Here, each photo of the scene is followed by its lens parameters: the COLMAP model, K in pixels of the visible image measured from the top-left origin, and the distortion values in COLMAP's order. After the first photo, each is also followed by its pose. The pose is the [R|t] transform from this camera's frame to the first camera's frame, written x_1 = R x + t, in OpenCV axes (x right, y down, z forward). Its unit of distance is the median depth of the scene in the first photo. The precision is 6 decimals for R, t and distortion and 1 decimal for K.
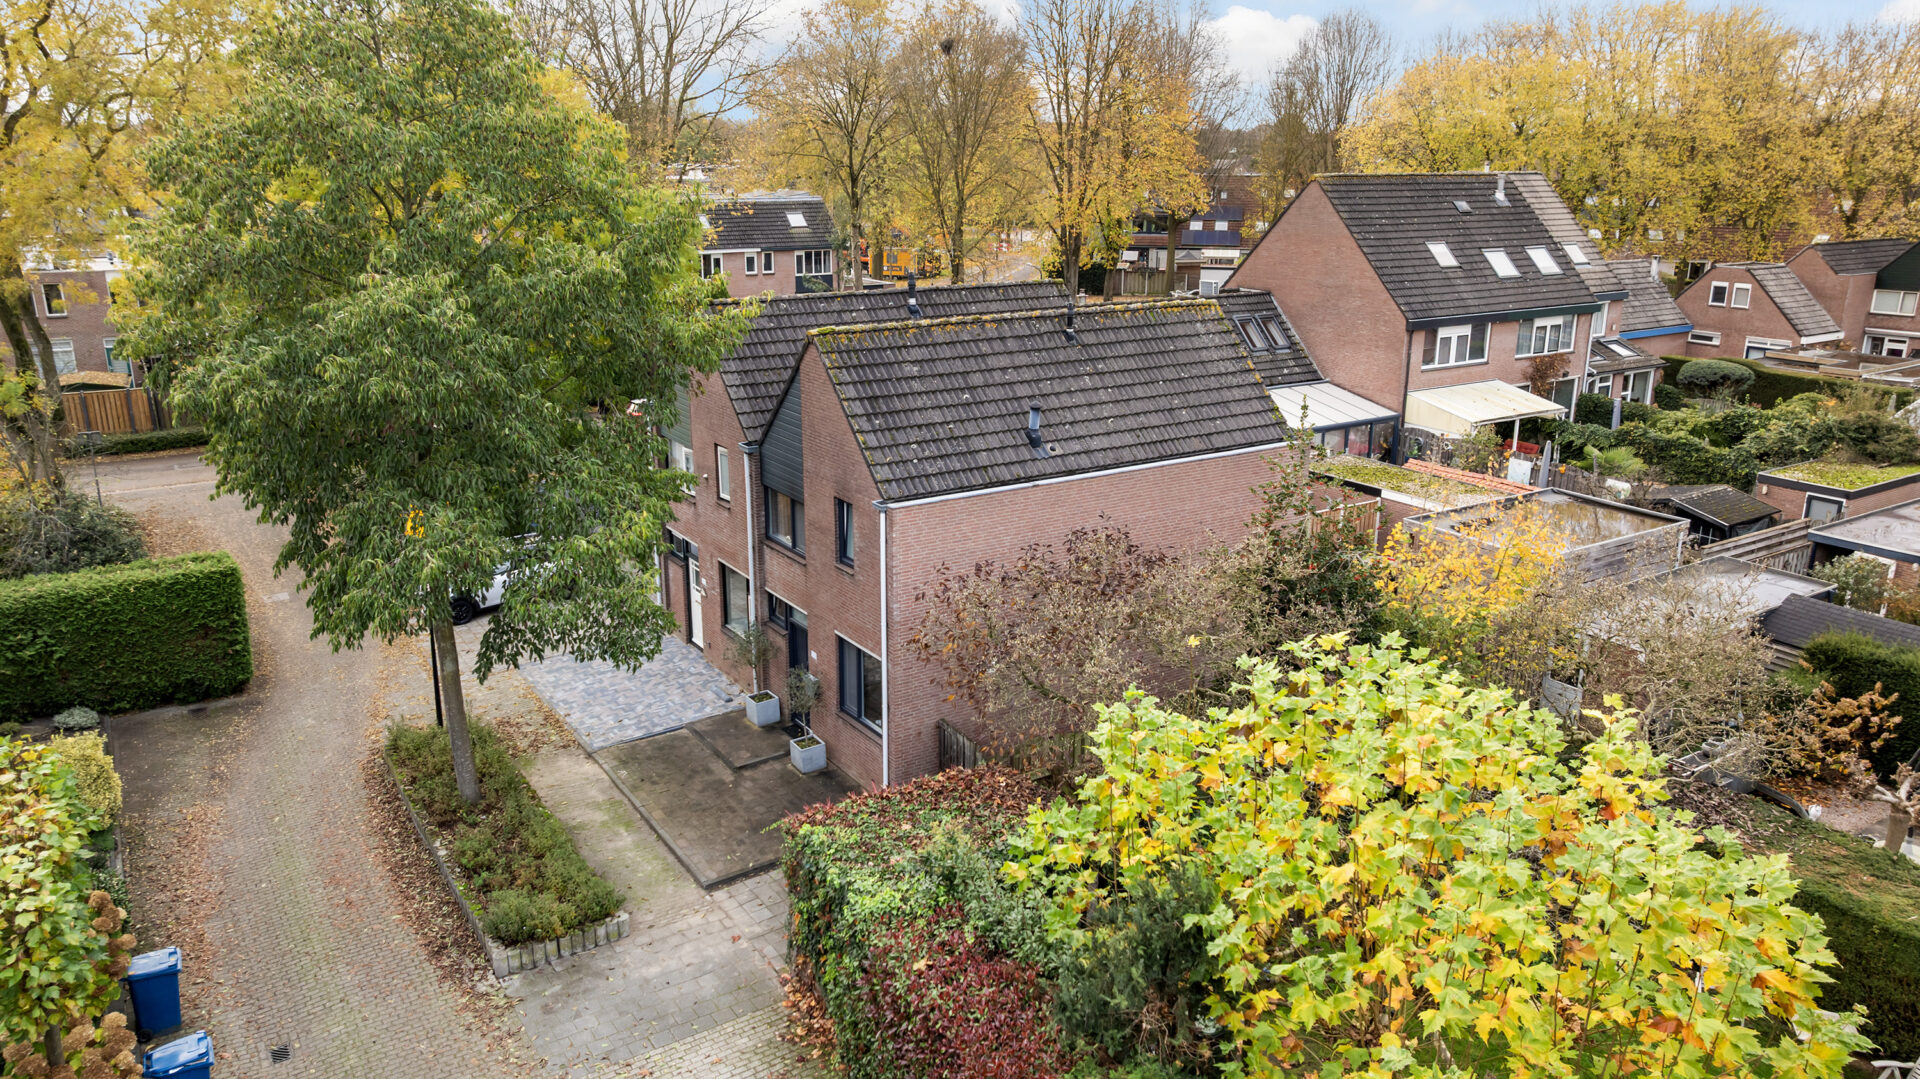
lens RADIAL K [[1357.2, 0, 937.0], [0, 1357.2, 537.6], [0, 0, 1]] dist [-0.022559, 0.043819]
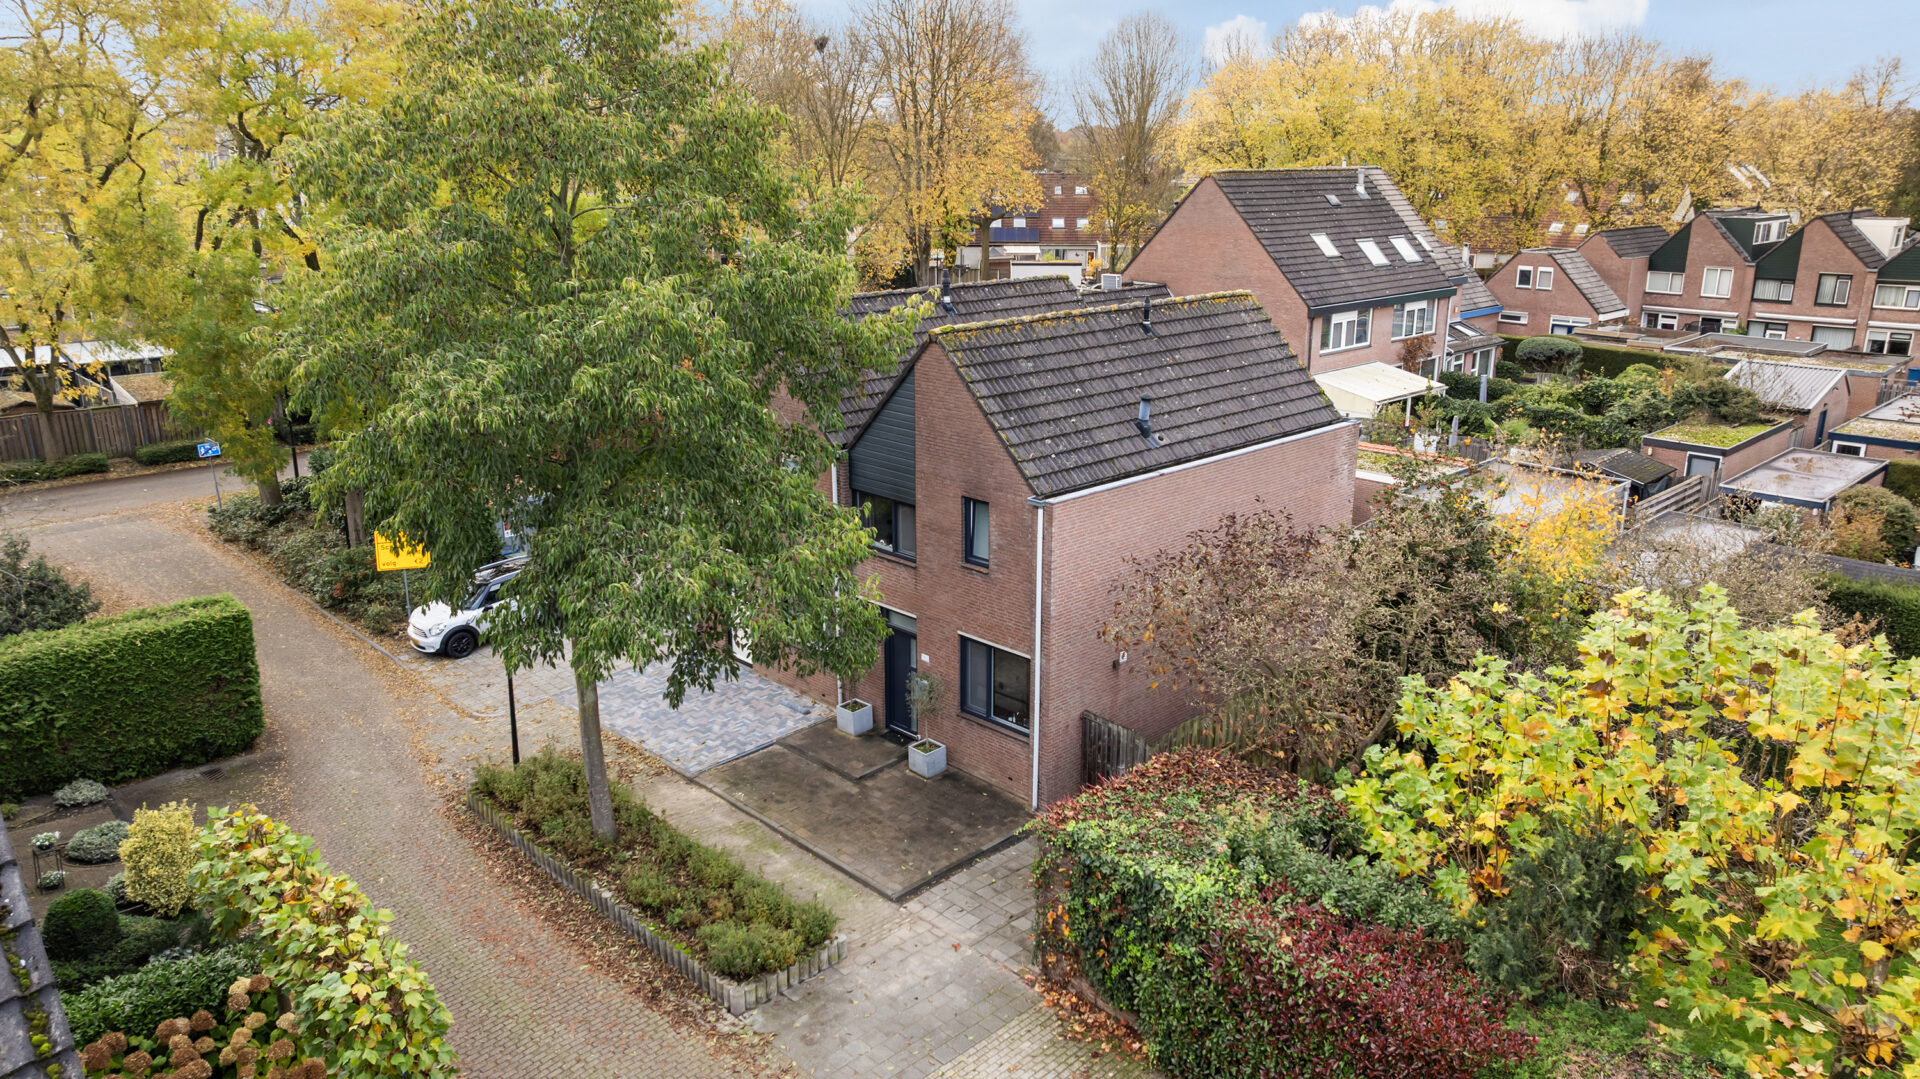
lens RADIAL K [[1360.4, 0, 935.0], [0, 1360.4, 539.7], [0, 0, 1]] dist [0.001726, -0.000424]
pose [[0.980475, -0.057433, 0.188071, -0.250702], [0.057363, 0.998336, 0.005816, -0.004558], [-0.188092, 0.005086, 0.982138, 0.022957]]
